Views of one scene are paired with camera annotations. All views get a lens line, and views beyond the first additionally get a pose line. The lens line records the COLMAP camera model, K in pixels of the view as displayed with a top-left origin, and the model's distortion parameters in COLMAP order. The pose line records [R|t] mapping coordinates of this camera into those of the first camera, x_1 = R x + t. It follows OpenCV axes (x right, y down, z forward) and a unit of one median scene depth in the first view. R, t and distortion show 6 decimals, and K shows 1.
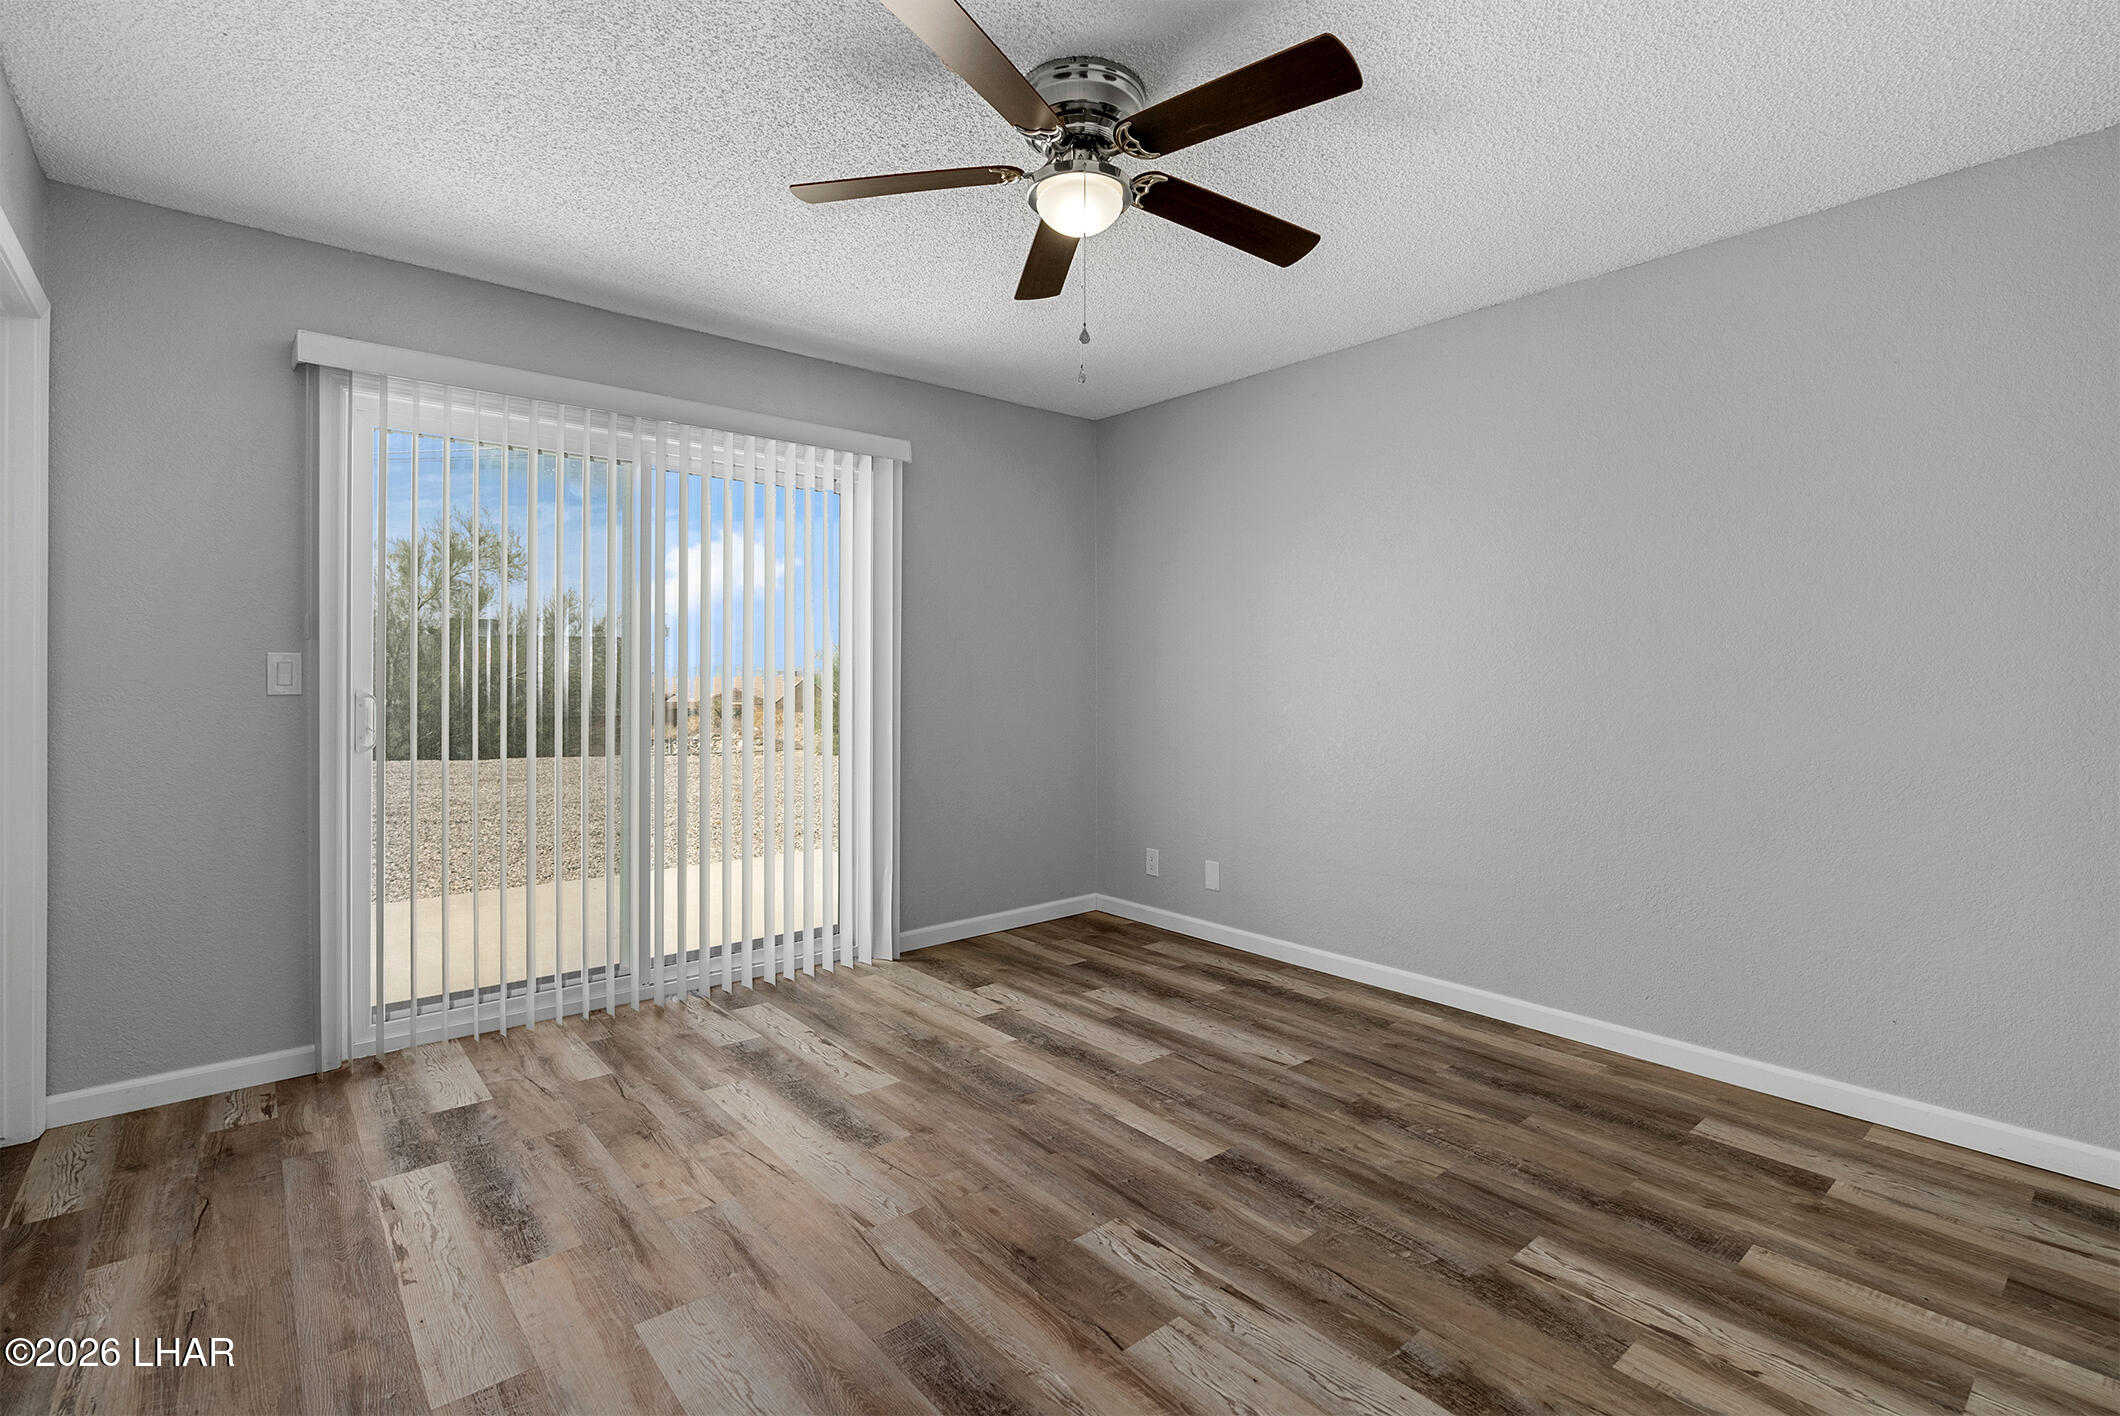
lens RADIAL K [[971.2, 0, 1065.1], [0, 971.2, 703.3], [0, 0, 1]] dist [-0.003364, 0.001335]
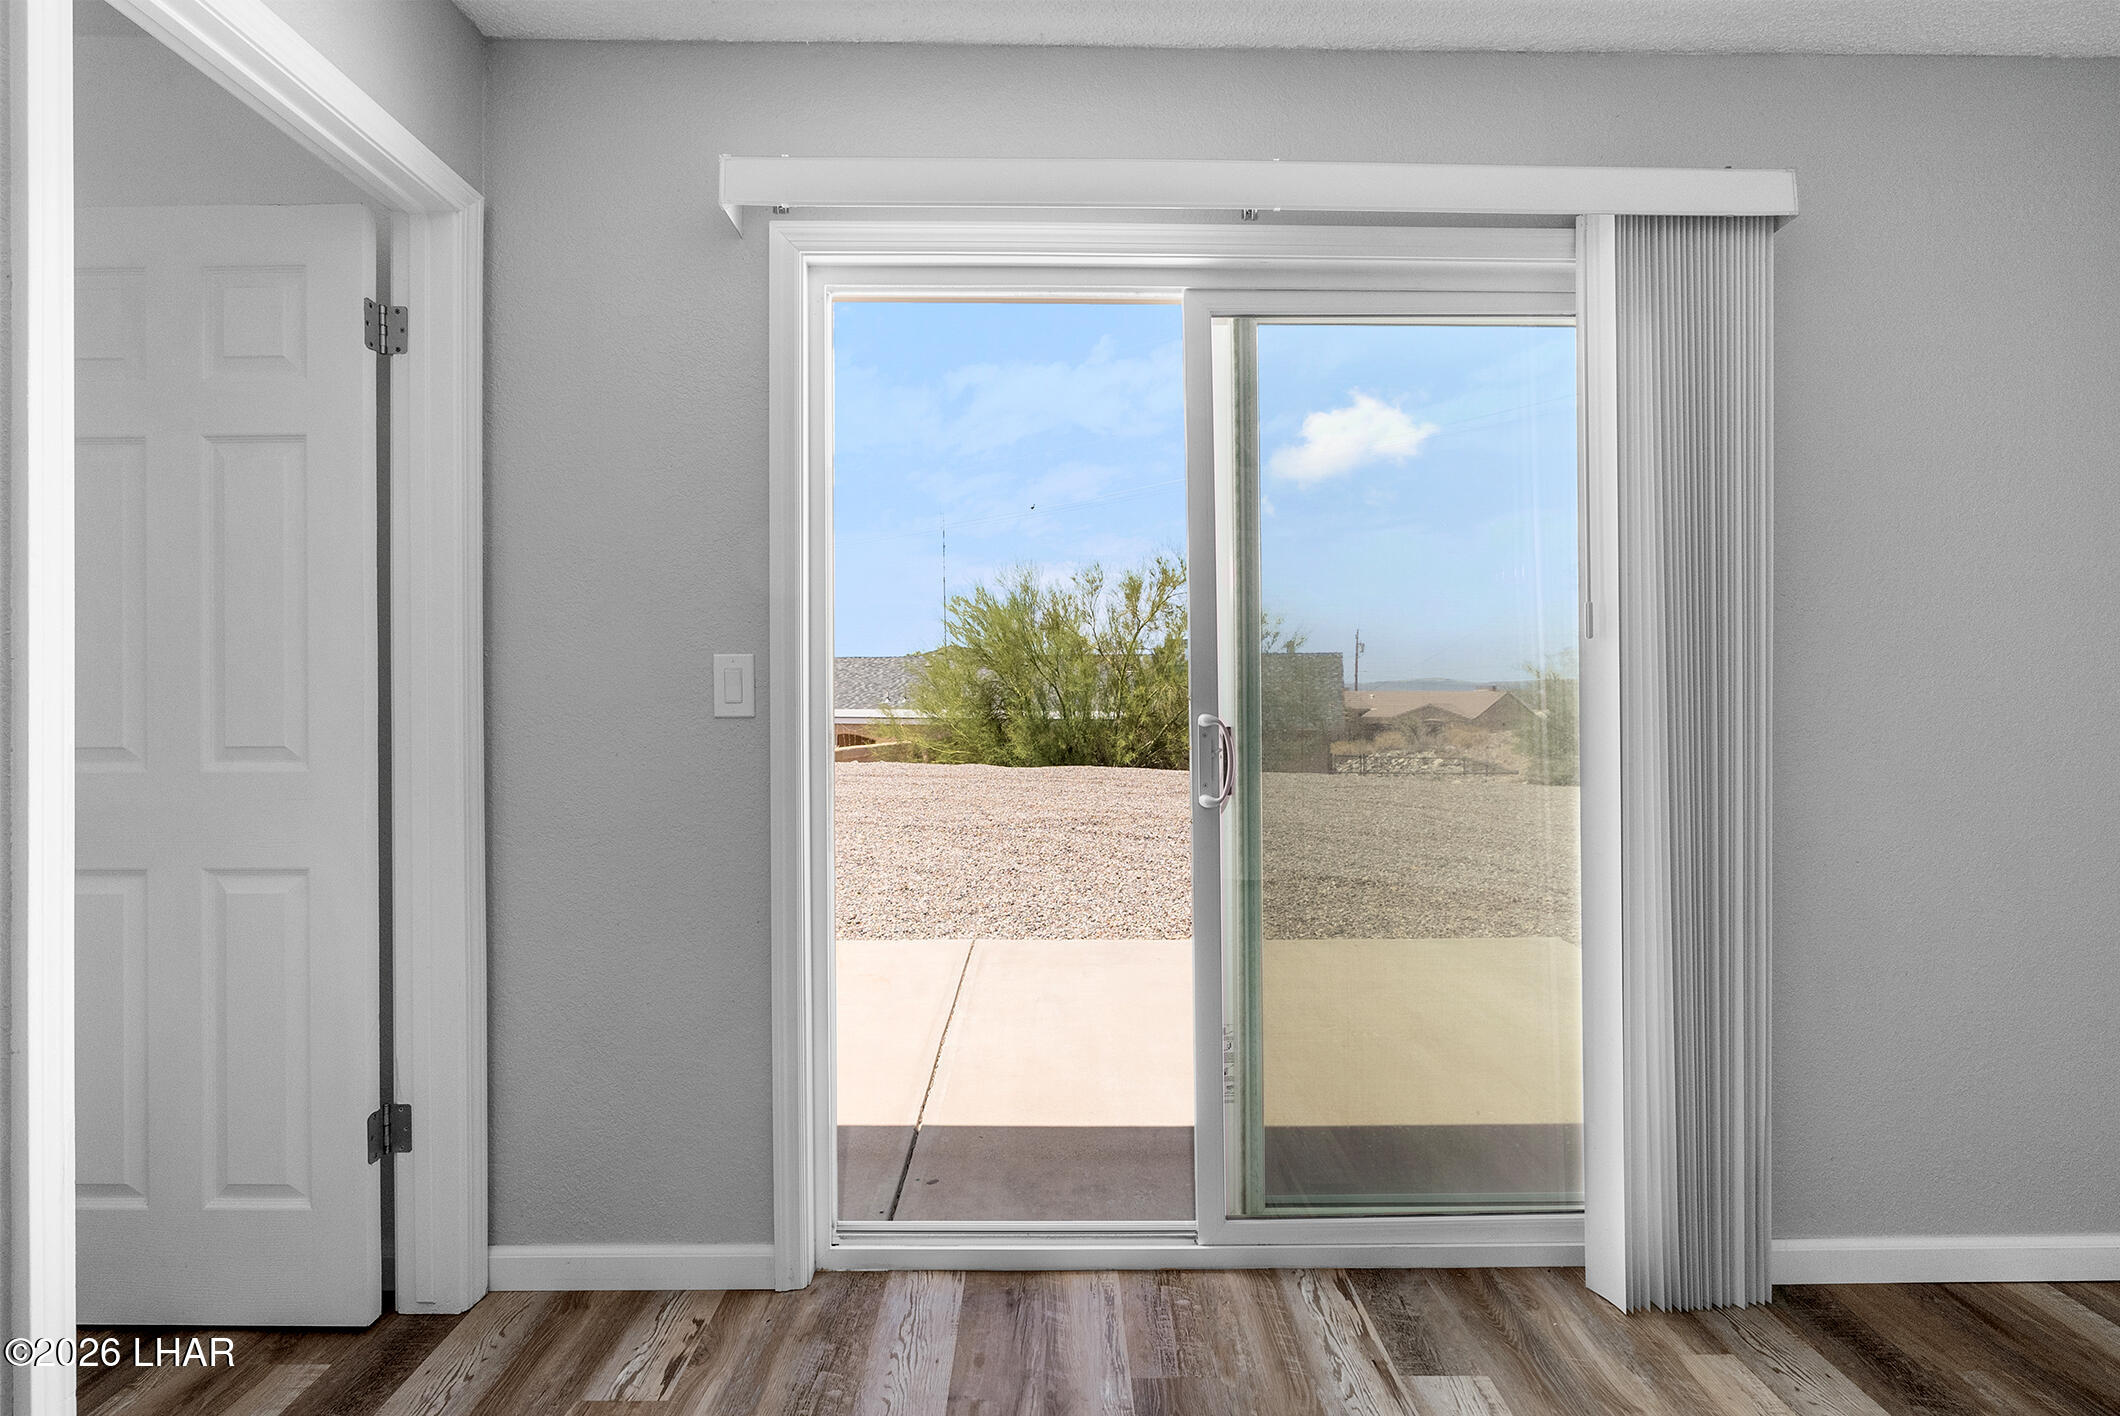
lens RADIAL K [[964.3, 0, 1053.5], [0, 964.3, 712.7], [0, 0, 1]] dist [-0.000436, 0.000860]
pose [[0.769258, 0.011912, -0.638827, -0.190253], [-0.013823, 0.999902, 0.001999, -0.014582], [0.638788, 0.007293, 0.769348, 0.554503]]
